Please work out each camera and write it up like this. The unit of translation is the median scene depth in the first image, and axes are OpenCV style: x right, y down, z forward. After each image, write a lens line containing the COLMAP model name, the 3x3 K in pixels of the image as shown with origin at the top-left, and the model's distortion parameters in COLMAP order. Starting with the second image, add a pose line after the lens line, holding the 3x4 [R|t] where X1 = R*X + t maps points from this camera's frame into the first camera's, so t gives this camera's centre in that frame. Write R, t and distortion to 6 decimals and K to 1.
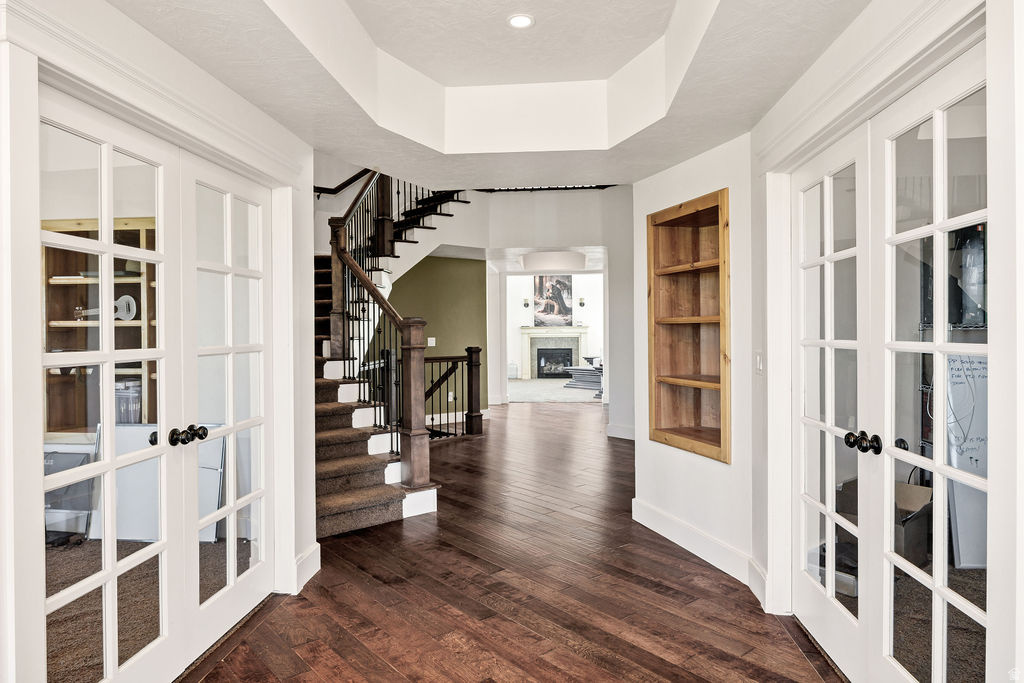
lens RADIAL K [[611.4, 0, 510.0], [0, 611.4, 330.8], [0, 0, 1]] dist [0.000383, -0.000001]
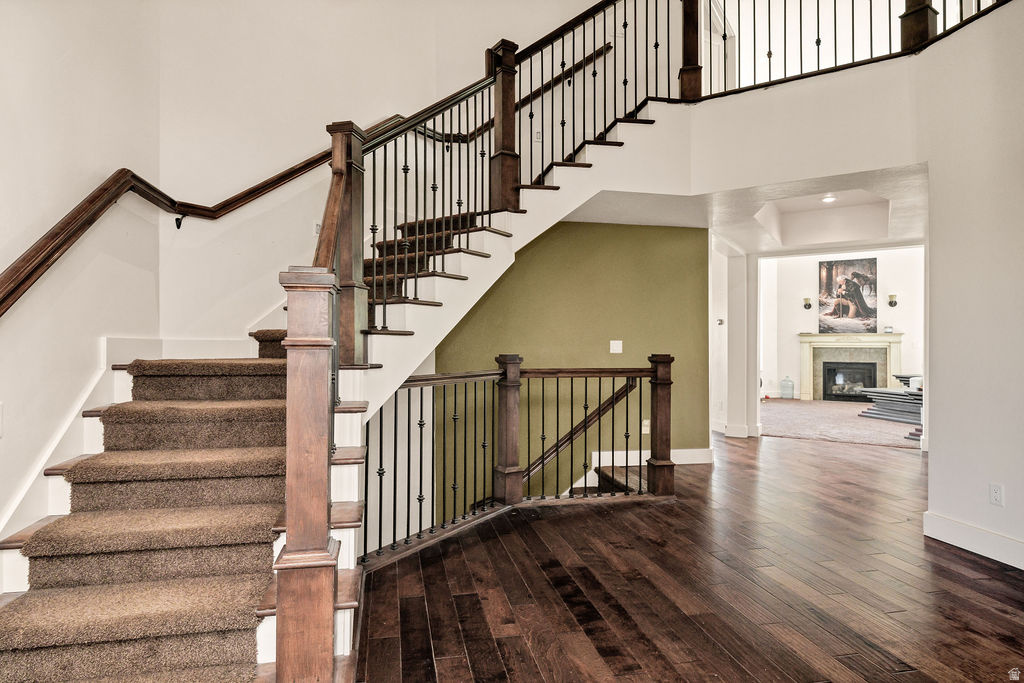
lens RADIAL K [[557.8, 0, 512.0], [0, 557.8, 341.5], [0, 0, 1]] dist [0.002963, 0.000278]
pose [[0.879757, 0.009426, -0.475331, 0.034590], [-0.009867, 0.999950, 0.001567, 0.006160], [0.475322, 0.003312, 0.879806, 0.189800]]
